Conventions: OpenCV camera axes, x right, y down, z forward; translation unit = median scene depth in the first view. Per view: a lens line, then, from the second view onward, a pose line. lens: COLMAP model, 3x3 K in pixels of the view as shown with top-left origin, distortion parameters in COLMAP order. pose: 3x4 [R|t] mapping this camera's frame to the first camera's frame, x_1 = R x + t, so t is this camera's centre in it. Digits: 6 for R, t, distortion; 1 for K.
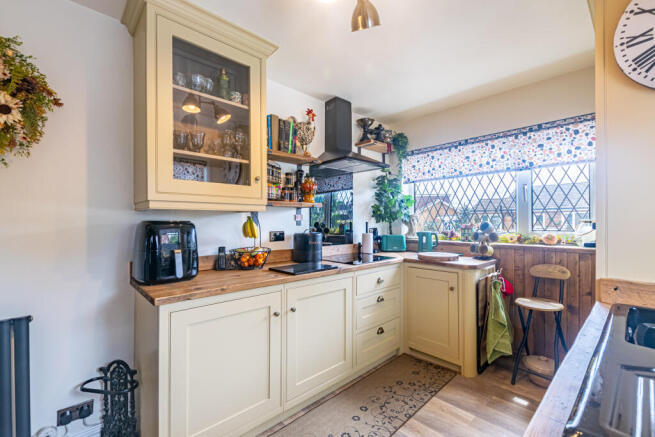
lens RADIAL K [[282.5, 0, 327.3], [0, 282.5, 215.7], [0, 0, 1]] dist [0.004572, 0.000611]
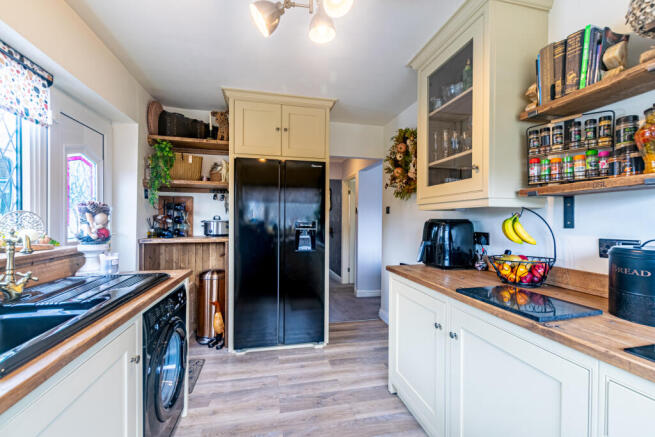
lens RADIAL K [[282.5, 0, 327.8], [0, 282.5, 219.4], [0, 0, 1]] dist [0.004572, 0.000611]
pose [[-0.493647, 0.000280, -0.869662, 0.716301], [0.007642, 0.999963, -0.004016, 0.017670], [0.869629, -0.008629, -0.493631, 1.085686]]
